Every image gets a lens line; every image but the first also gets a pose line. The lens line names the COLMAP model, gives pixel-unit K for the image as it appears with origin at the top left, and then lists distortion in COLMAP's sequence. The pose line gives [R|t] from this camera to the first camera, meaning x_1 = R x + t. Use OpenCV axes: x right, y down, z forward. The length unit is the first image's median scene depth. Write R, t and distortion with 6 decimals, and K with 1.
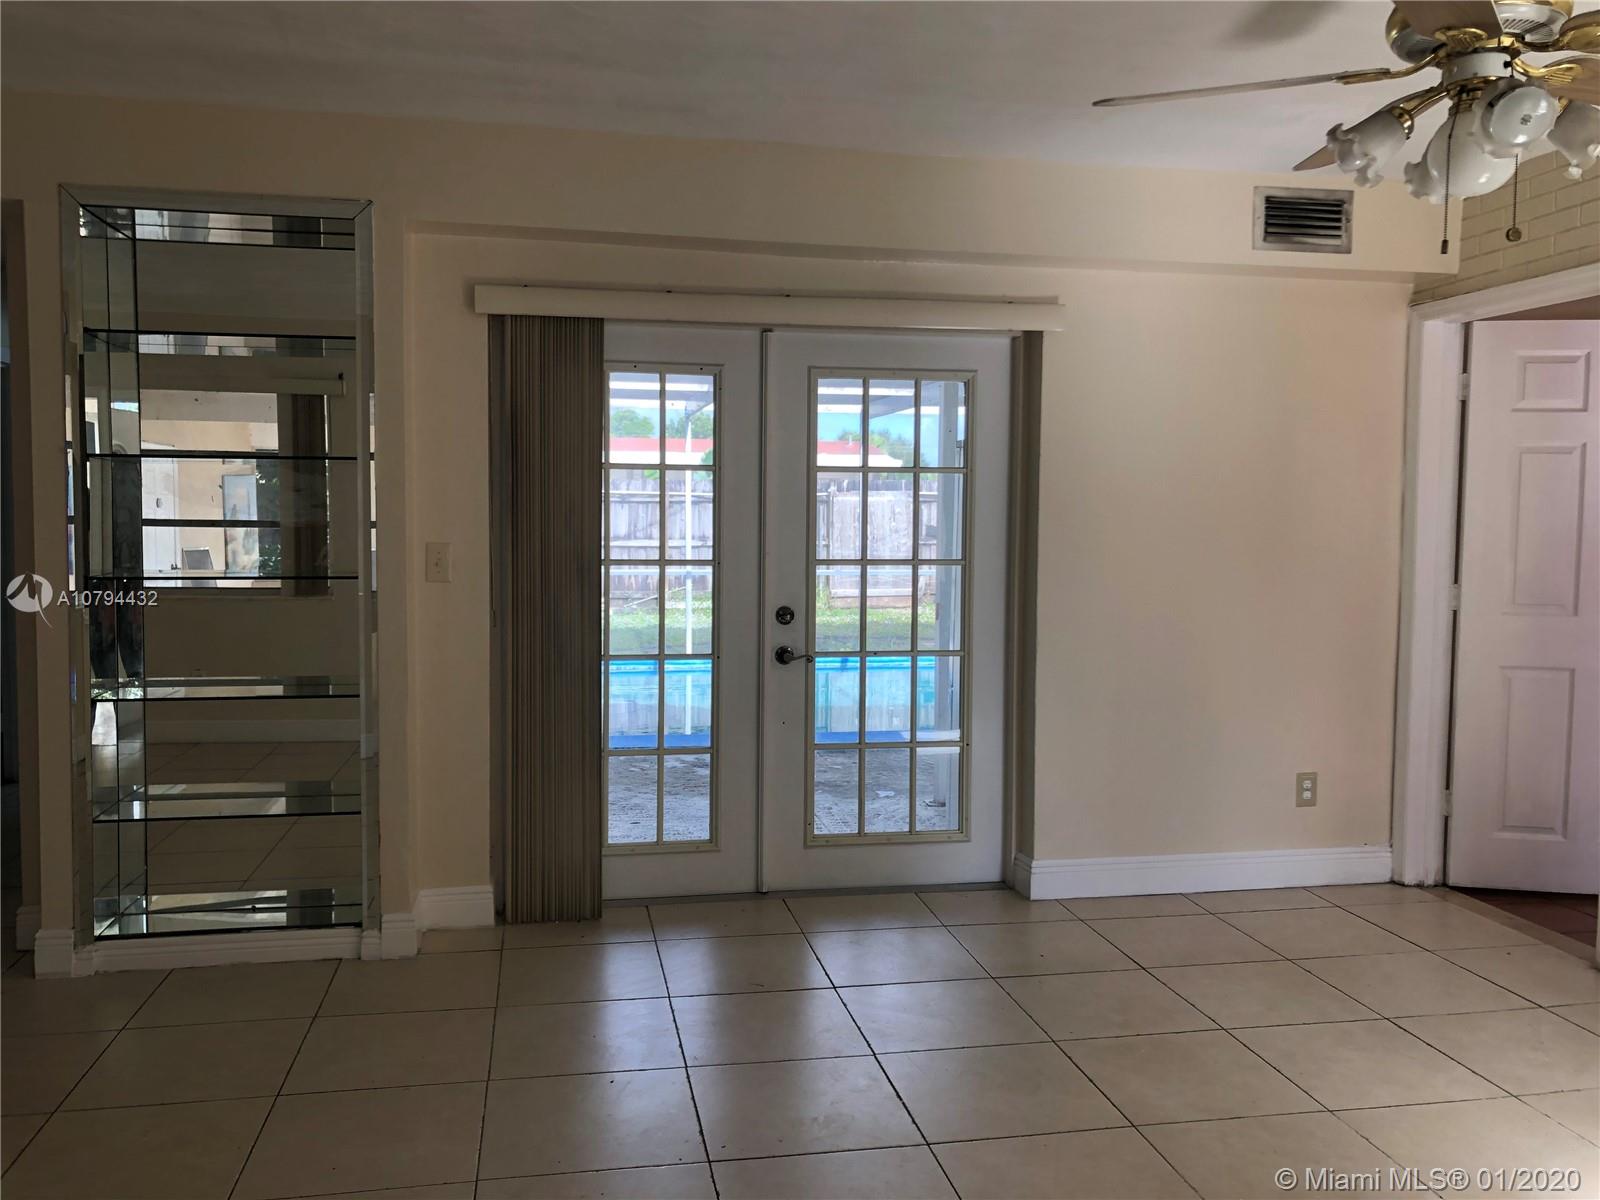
lens RADIAL K [[1337.1, 0, 800.0], [0, 1337.1, 600.0], [0, 0, 1]] dist [0.012608, 0.004517]
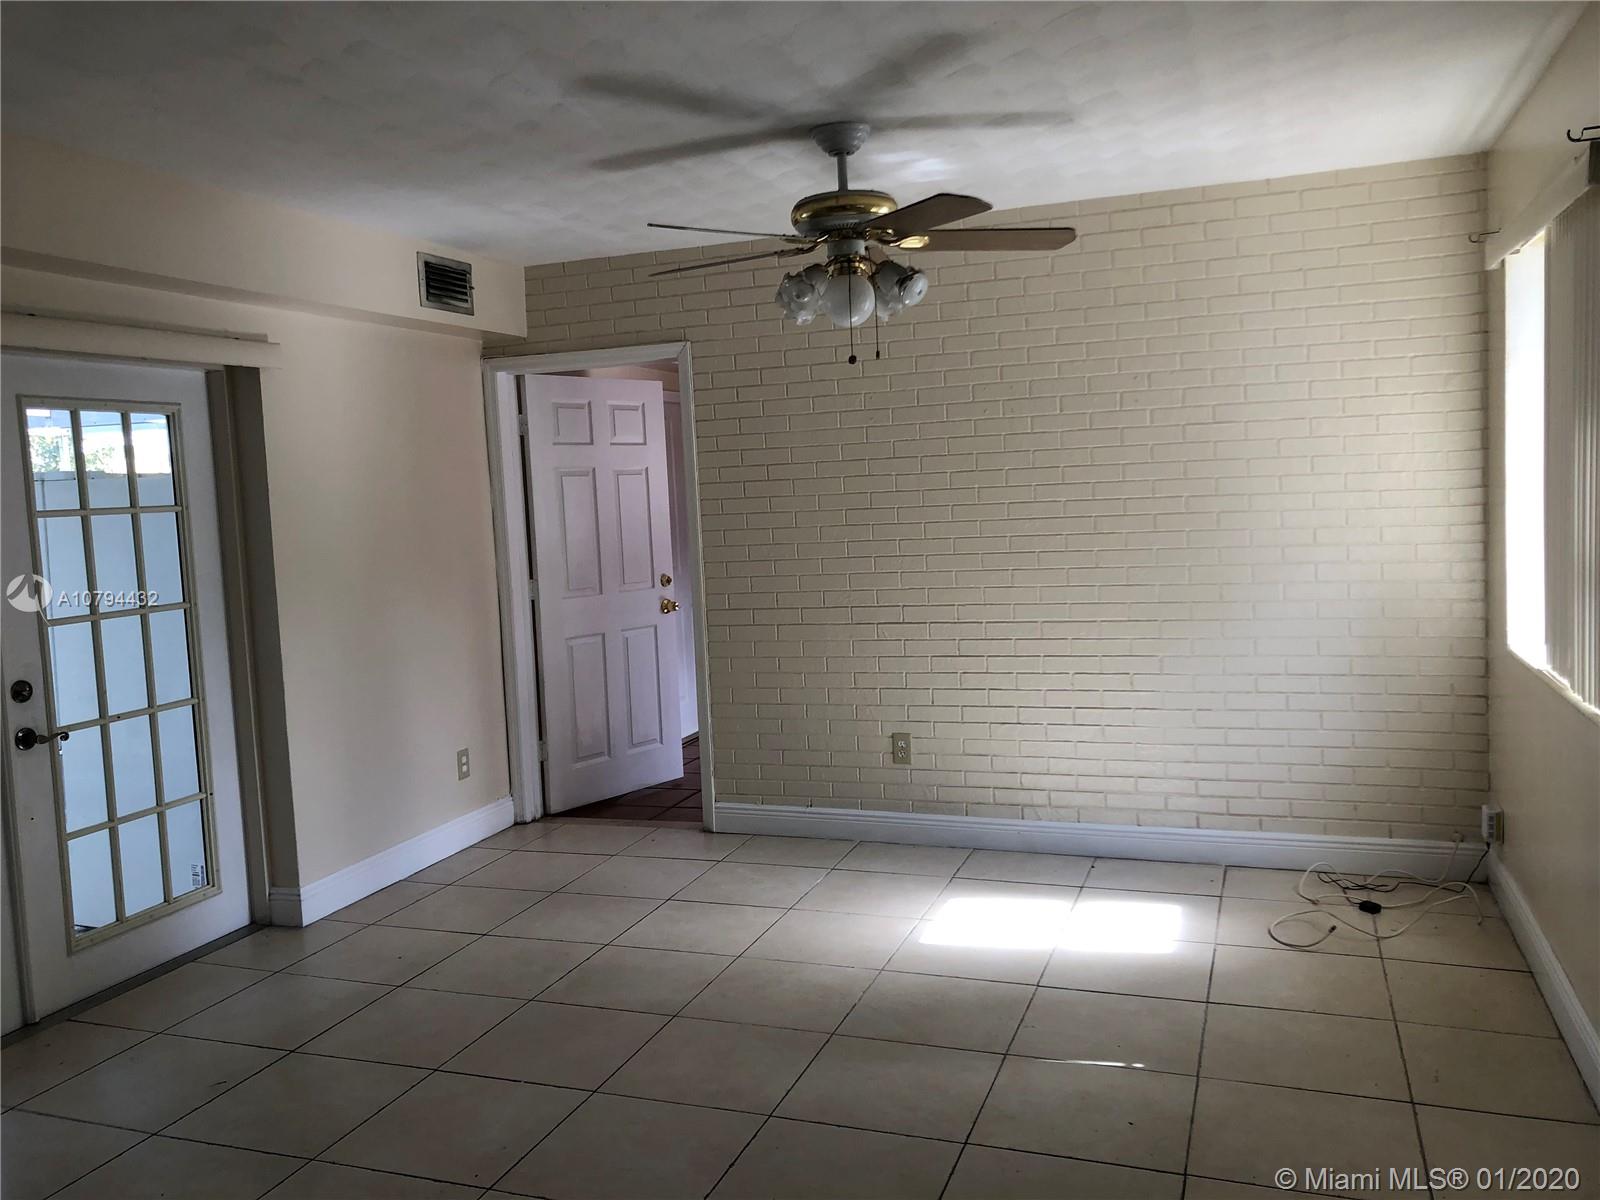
lens RADIAL K [[1323.0, 0, 790.2], [0, 1323.0, 595.3], [0, 0, 1]] dist [0.133025, -0.170070]
pose [[0.512981, -0.105070, 0.851945, -0.470722], [0.107807, 0.992508, 0.057492, -0.043771], [-0.851603, 0.062353, 0.520465, 0.135009]]
